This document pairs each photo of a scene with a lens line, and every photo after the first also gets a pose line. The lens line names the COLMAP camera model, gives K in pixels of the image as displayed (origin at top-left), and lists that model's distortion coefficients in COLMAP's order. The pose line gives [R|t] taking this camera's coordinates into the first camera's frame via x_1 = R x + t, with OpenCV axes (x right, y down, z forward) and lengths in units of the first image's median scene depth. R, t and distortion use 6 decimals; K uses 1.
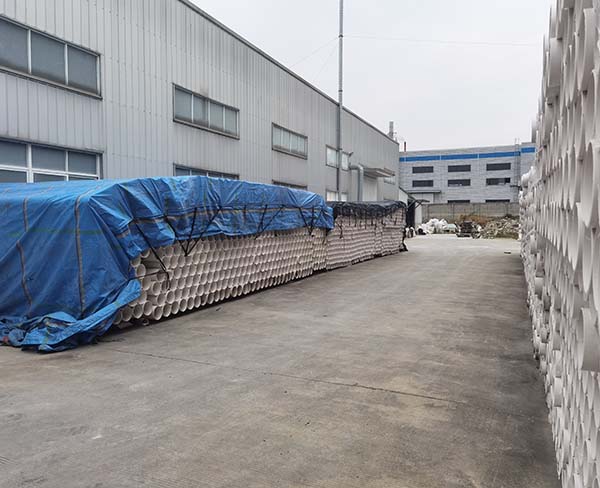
lens RADIAL K [[480.2, 0, 297.6], [0, 480.2, 237.0], [0, 0, 1]] dist [0.008304, 0.005563]
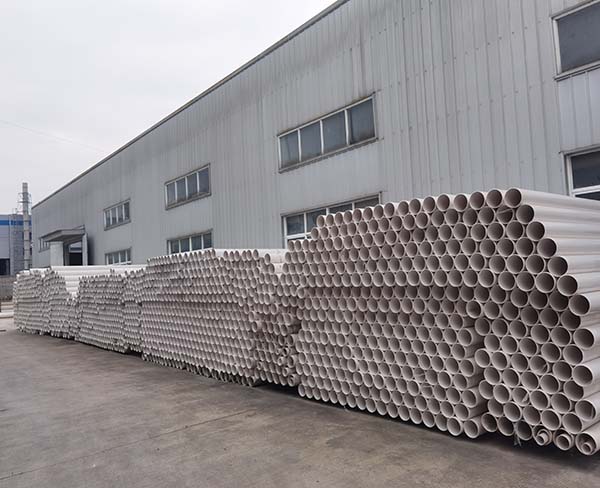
lens RADIAL K [[480.2, 0, 297.6], [0, 480.2, 237.0], [0, 0, 1]] dist [0.008304, 0.005563]
pose [[0.432226, 0.045122, 0.900636, -0.583754], [0.094252, 0.991017, -0.094882, -0.017644], [-0.896826, 0.125897, 0.424091, 0.114074]]
